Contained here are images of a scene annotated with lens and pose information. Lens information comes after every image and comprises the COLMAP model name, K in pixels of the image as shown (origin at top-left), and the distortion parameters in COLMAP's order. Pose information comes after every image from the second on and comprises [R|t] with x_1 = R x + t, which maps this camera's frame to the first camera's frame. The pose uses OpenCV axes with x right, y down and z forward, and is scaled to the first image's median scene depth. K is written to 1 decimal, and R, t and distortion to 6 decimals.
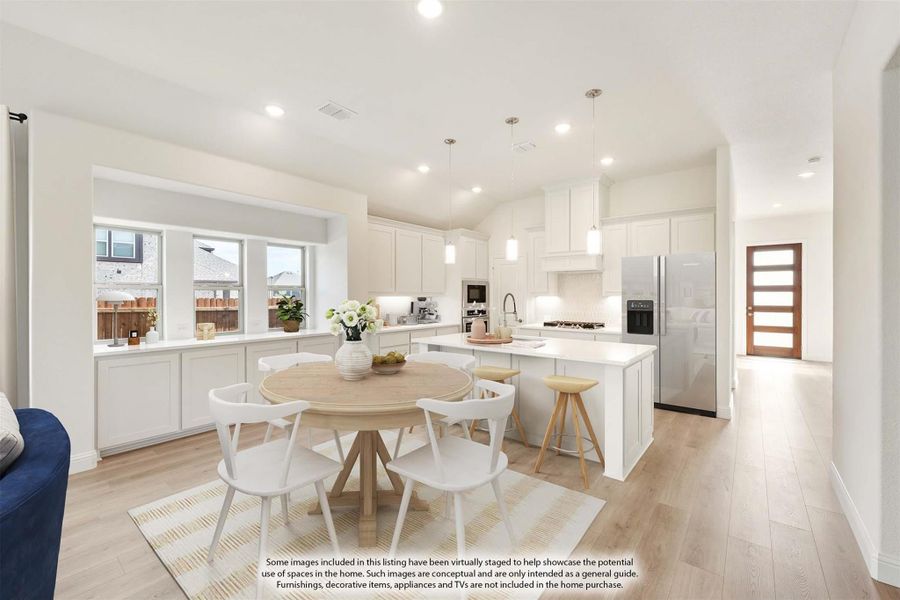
lens RADIAL K [[373.4, 0, 451.6], [0, 373.4, 297.3], [0, 0, 1]] dist [-0.001801, 0.000074]
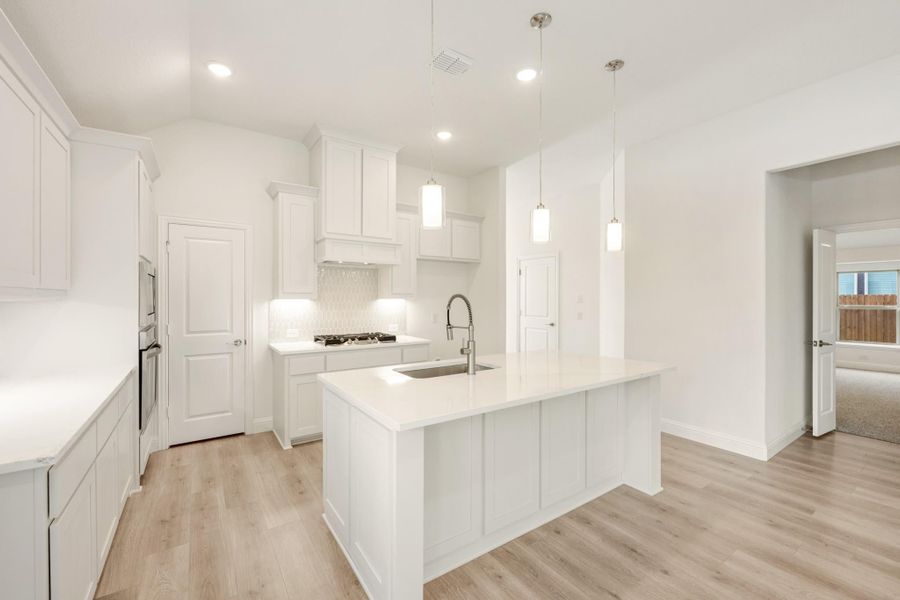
lens RADIAL K [[373.4, 0, 451.6], [0, 373.4, 297.3], [0, 0, 1]] dist [-0.001801, 0.000074]
pose [[0.286985, 0.000514, 0.957935, -0.305315], [0.005163, 0.999984, -0.002084, -0.003299], [-0.957921, 0.005544, 0.286978, 0.610883]]
